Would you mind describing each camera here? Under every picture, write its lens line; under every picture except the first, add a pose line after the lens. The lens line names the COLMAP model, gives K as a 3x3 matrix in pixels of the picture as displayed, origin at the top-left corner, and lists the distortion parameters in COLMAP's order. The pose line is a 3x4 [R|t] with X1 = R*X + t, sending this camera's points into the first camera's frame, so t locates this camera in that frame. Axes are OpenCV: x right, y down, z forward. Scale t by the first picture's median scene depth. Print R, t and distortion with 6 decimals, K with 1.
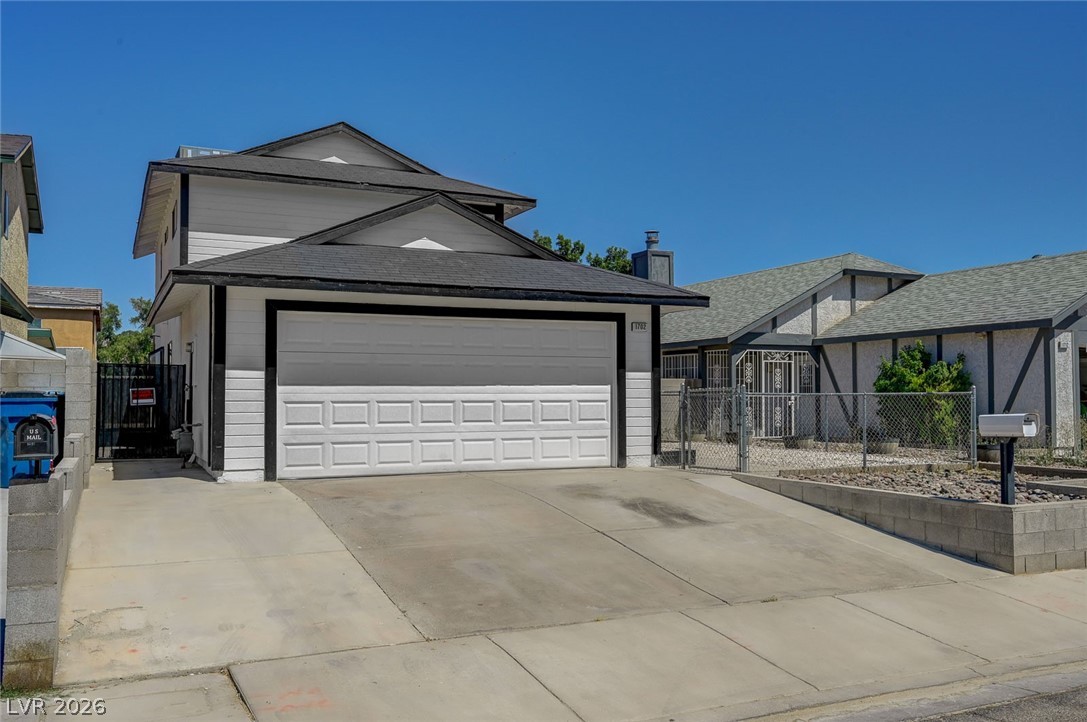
lens RADIAL K [[926.4, 0, 544.3], [0, 926.4, 366.2], [0, 0, 1]] dist [0.019158, 0.008652]
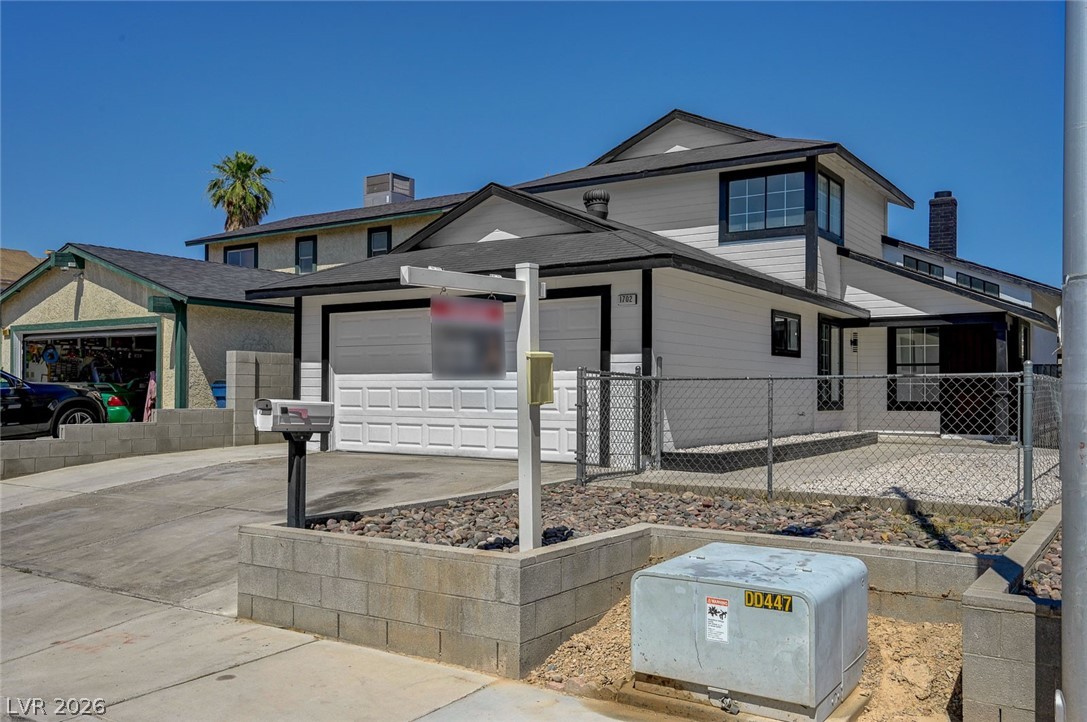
lens RADIAL K [[926.4, 0, 562.2], [0, 926.4, 383.0], [0, 0, 1]] dist [0.019158, 0.008652]
pose [[0.530954, -0.004408, -0.847389, 0.780481], [0.022738, 0.999701, 0.009047, 0.023726], [0.847096, -0.024071, 0.530895, 0.514472]]
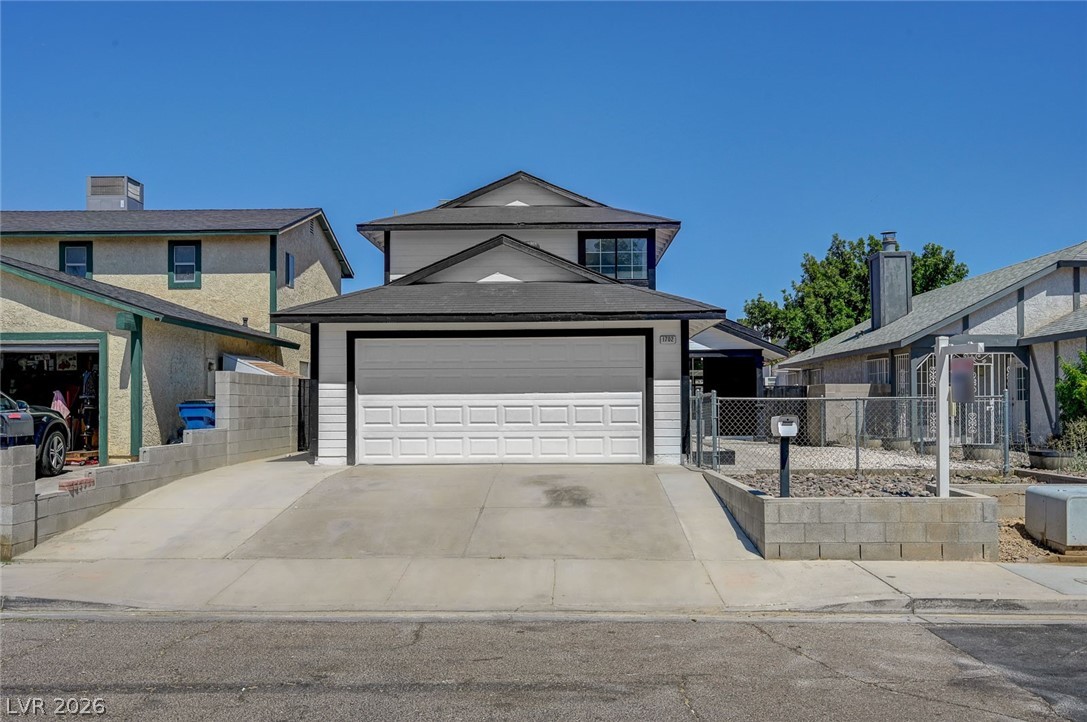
lens RADIAL K [[926.4, 0, 553.0], [0, 926.4, 385.6], [0, 0, 1]] dist [0.019158, 0.008652]
pose [[0.897466, -0.011785, -0.440927, 0.475659], [0.017781, 0.999797, 0.009469, 0.000166], [0.440726, -0.016338, 0.897493, -0.067834]]
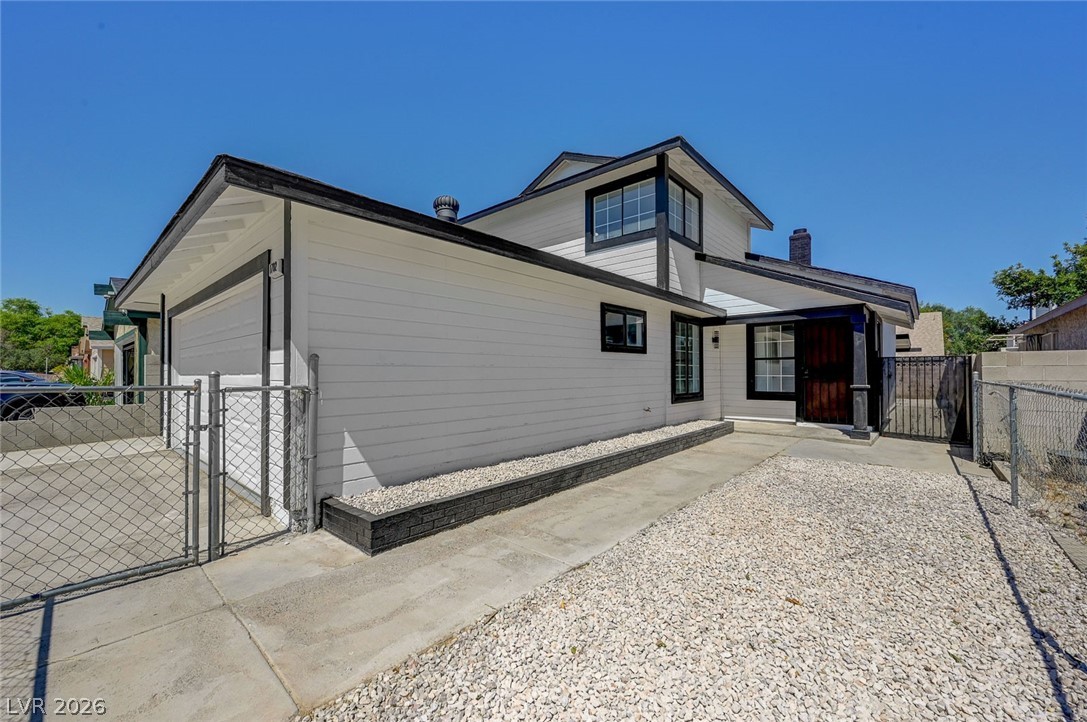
lens RADIAL K [[427.4, 0, 559.0], [0, 427.4, 369.2], [0, 0, 1]] dist [0.003327, 0.000610]
pose [[0.412249, -0.006352, -0.911049, 0.400161], [0.033988, 0.999387, 0.008411, 0.020990], [0.910437, -0.034432, 0.412212, 1.062700]]
